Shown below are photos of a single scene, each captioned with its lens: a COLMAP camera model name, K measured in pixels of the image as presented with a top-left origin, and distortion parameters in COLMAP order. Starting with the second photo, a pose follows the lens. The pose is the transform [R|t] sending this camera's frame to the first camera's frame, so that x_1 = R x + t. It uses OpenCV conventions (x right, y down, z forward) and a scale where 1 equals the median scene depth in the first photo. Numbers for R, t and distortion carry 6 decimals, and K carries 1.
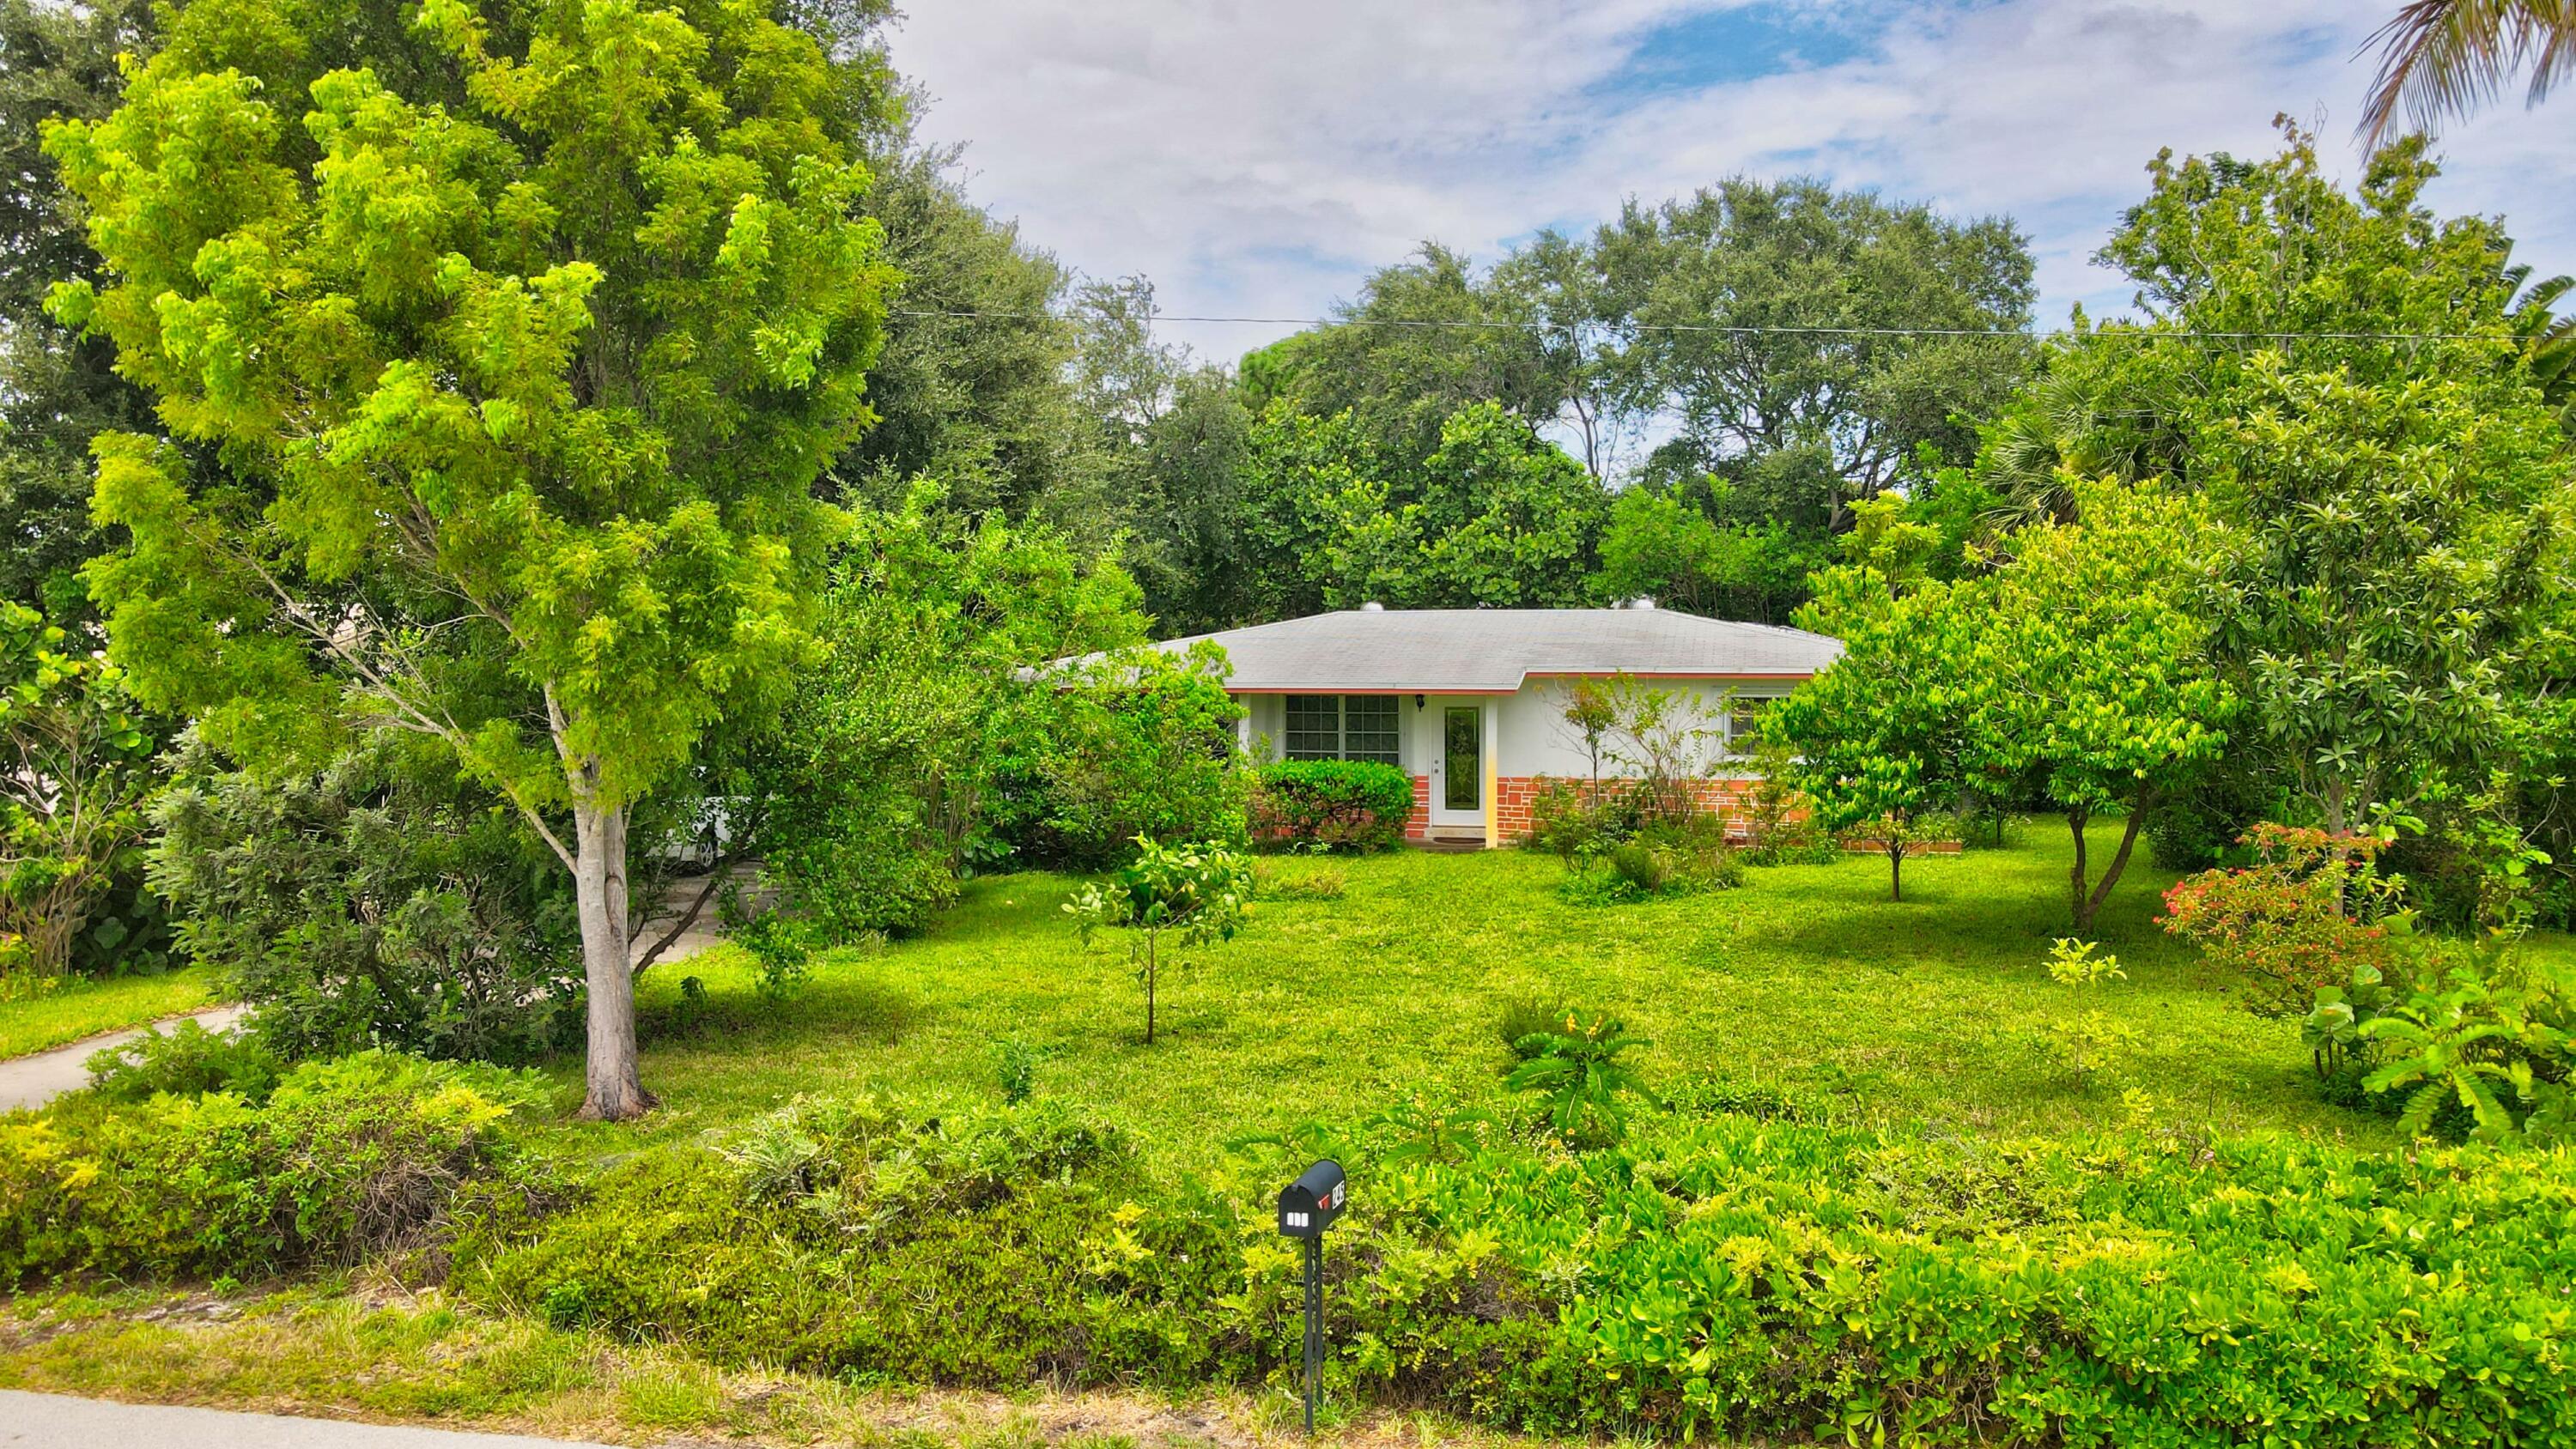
lens RADIAL K [[1902.6, 0, 1268.5], [0, 1902.6, 733.4], [0, 0, 1]] dist [-0.021344, 0.063561]
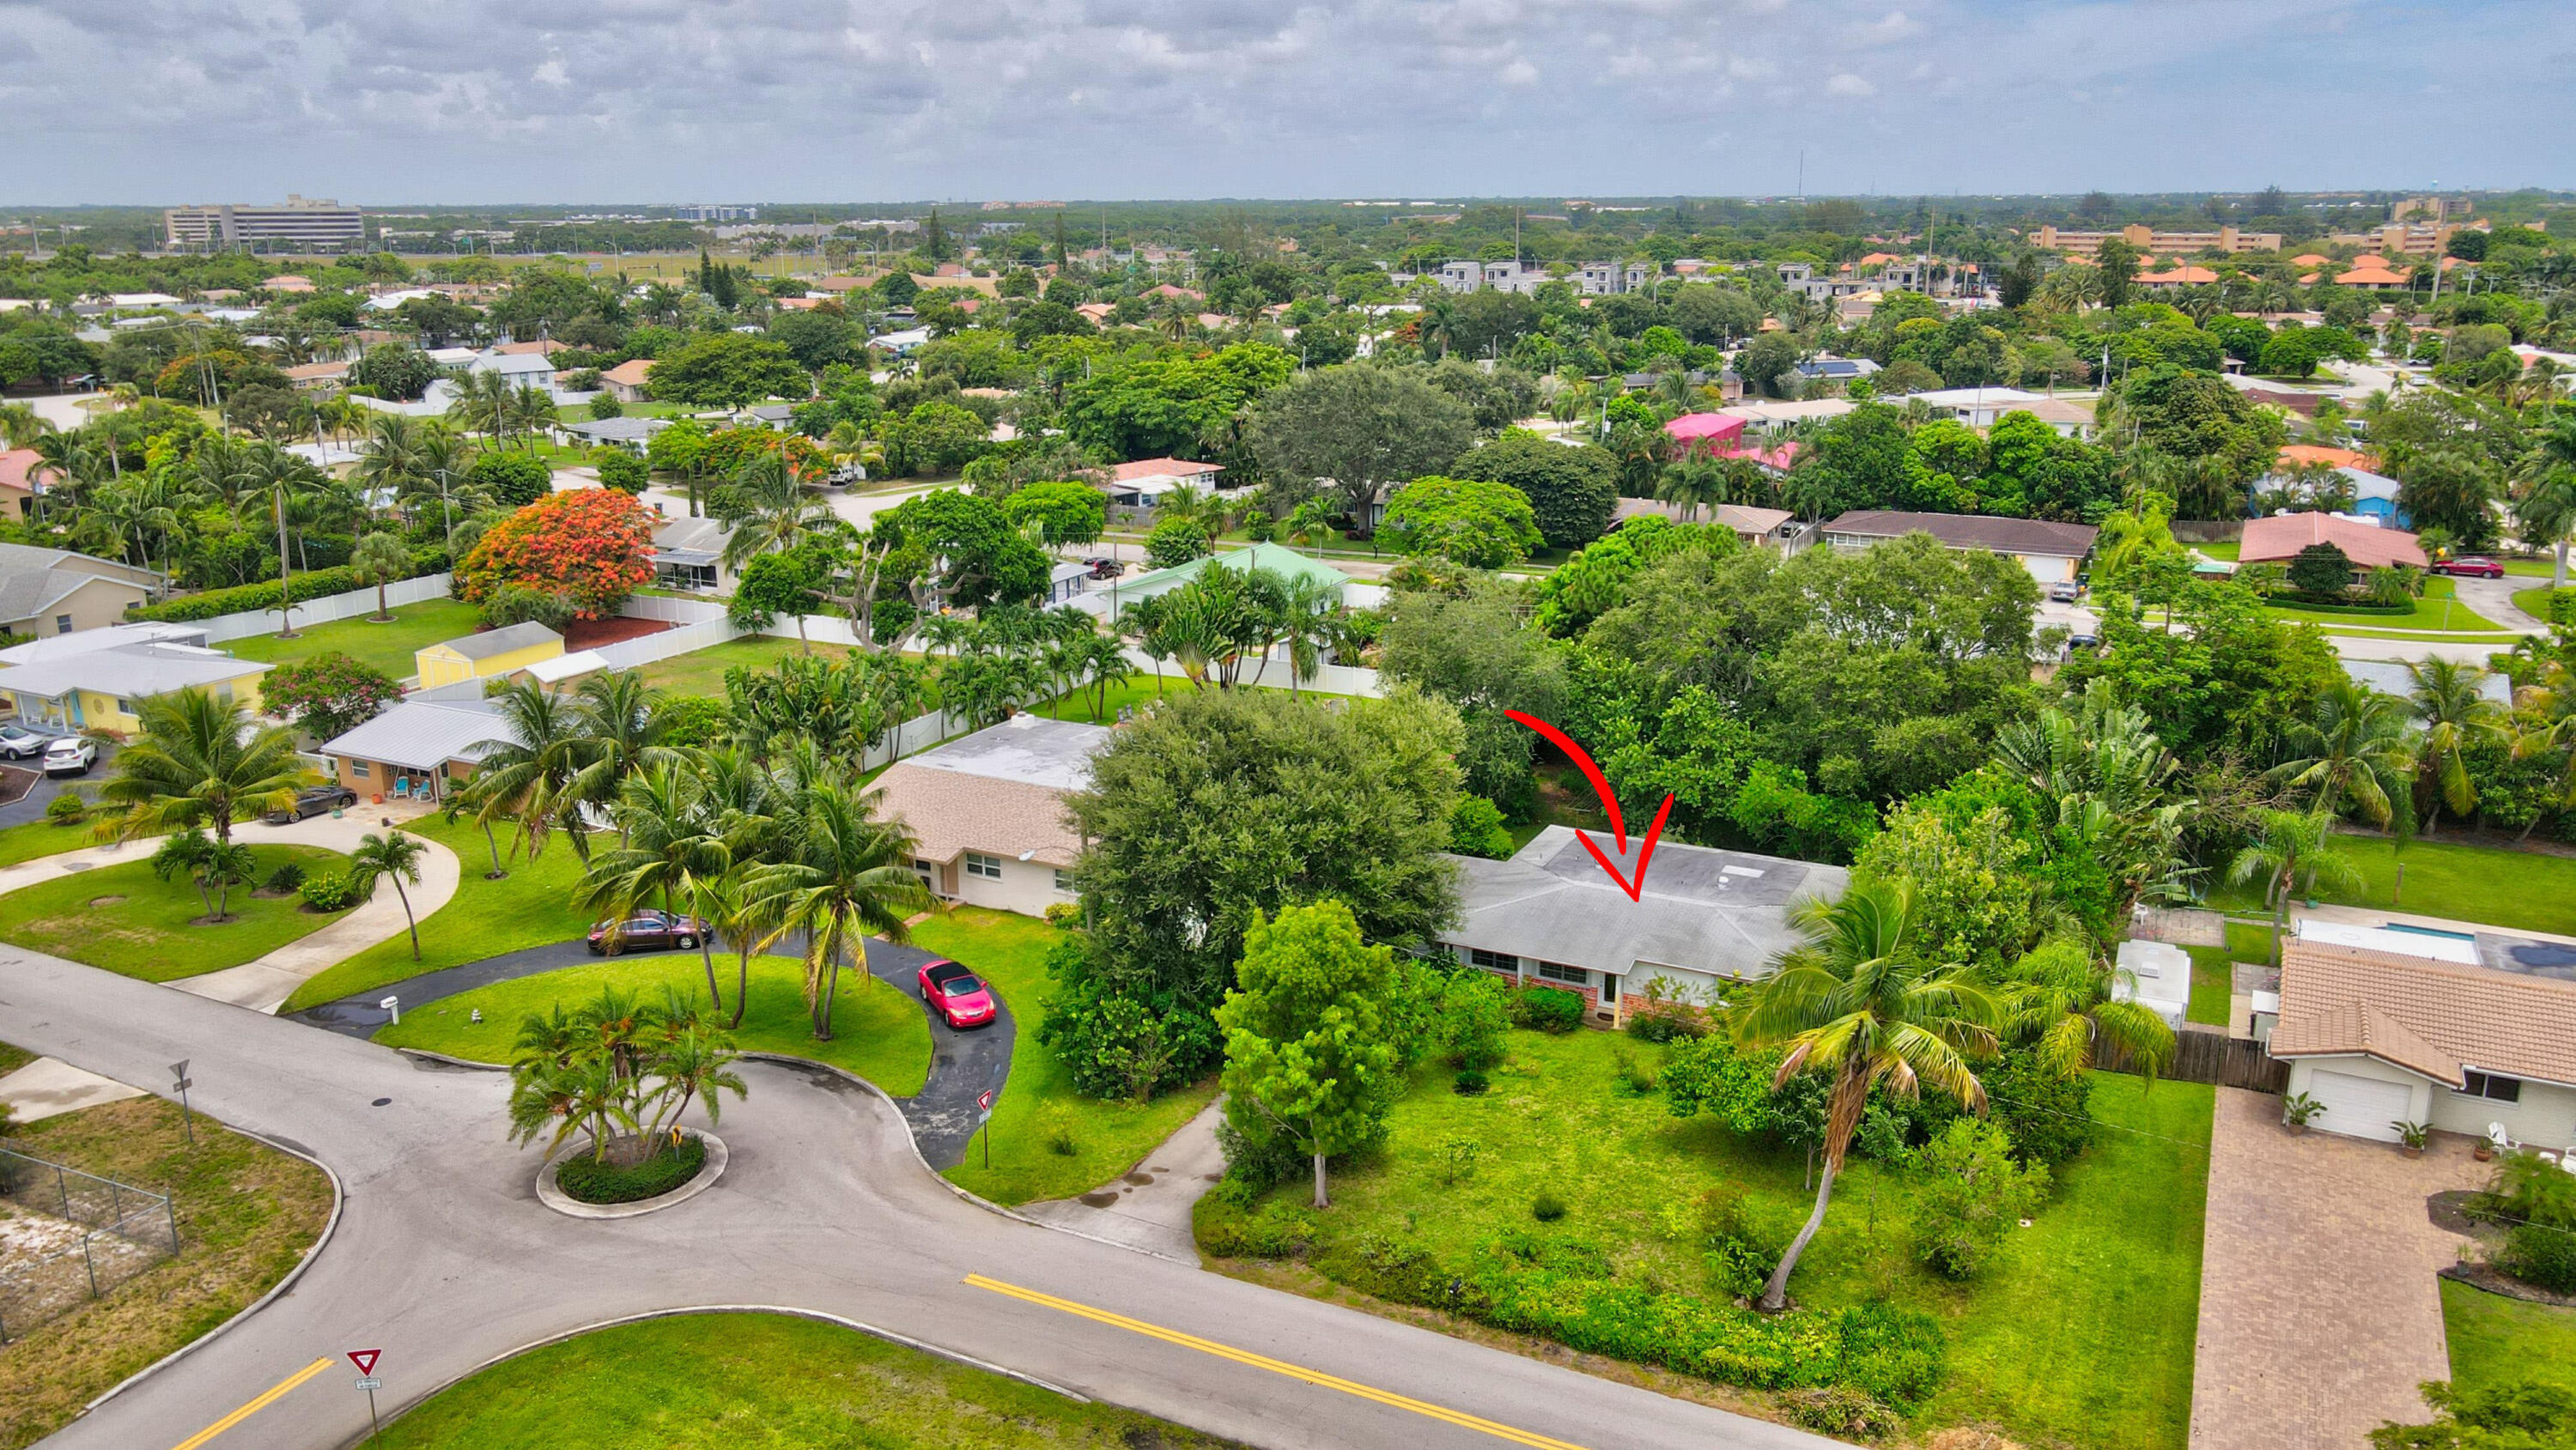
lens RADIAL K [[1902.7, 0, 1268.5], [0, 1902.7, 733.9], [0, 0, 1]] dist [-0.021344, 0.063561]
pose [[0.972469, 0.064155, -0.224026, 0.603604], [-0.014945, 0.976548, 0.214782, -2.436566], [0.232551, -0.205521, 0.950621, -4.014333]]
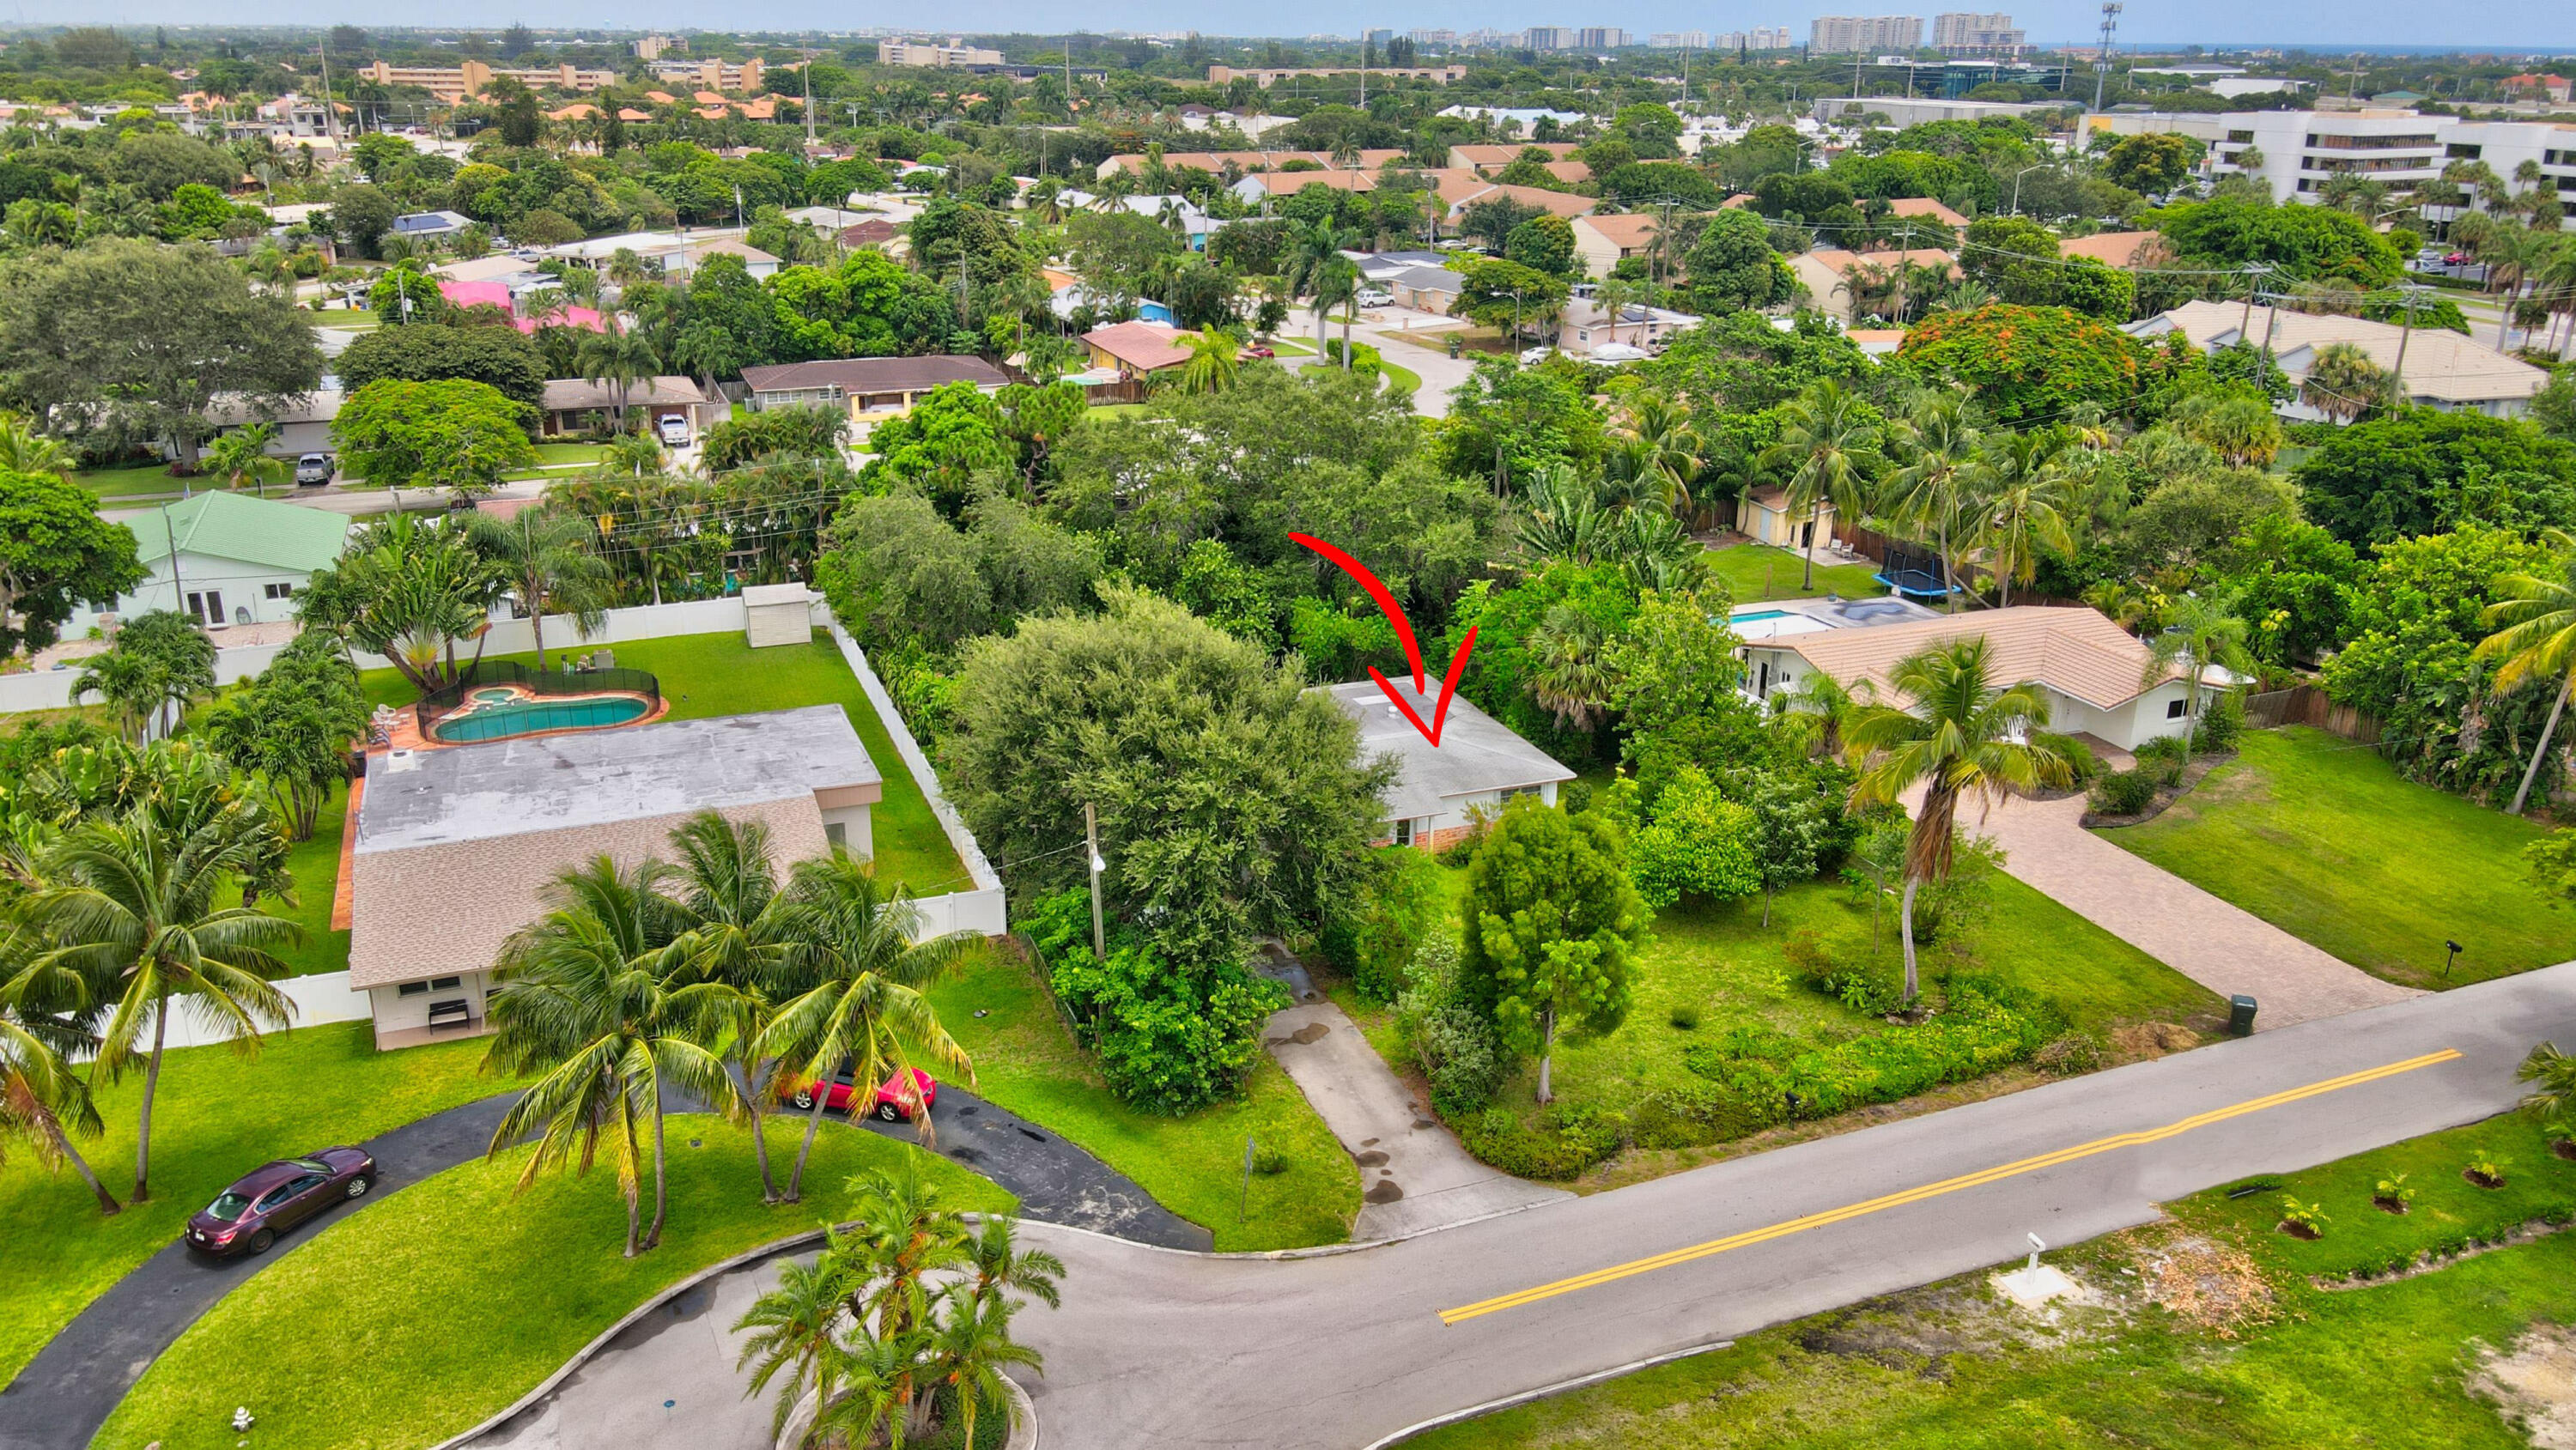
lens RADIAL K [[1905.8, 0, 1269.8], [0, 1905.8, 725.8], [0, 0, 1]] dist [-0.000736, 0.007053]
pose [[0.819757, -0.183861, 0.542396, -4.100172], [0.023334, 0.957003, 0.289139, -2.510607], [-0.572236, -0.224368, 0.788800, -2.471274]]
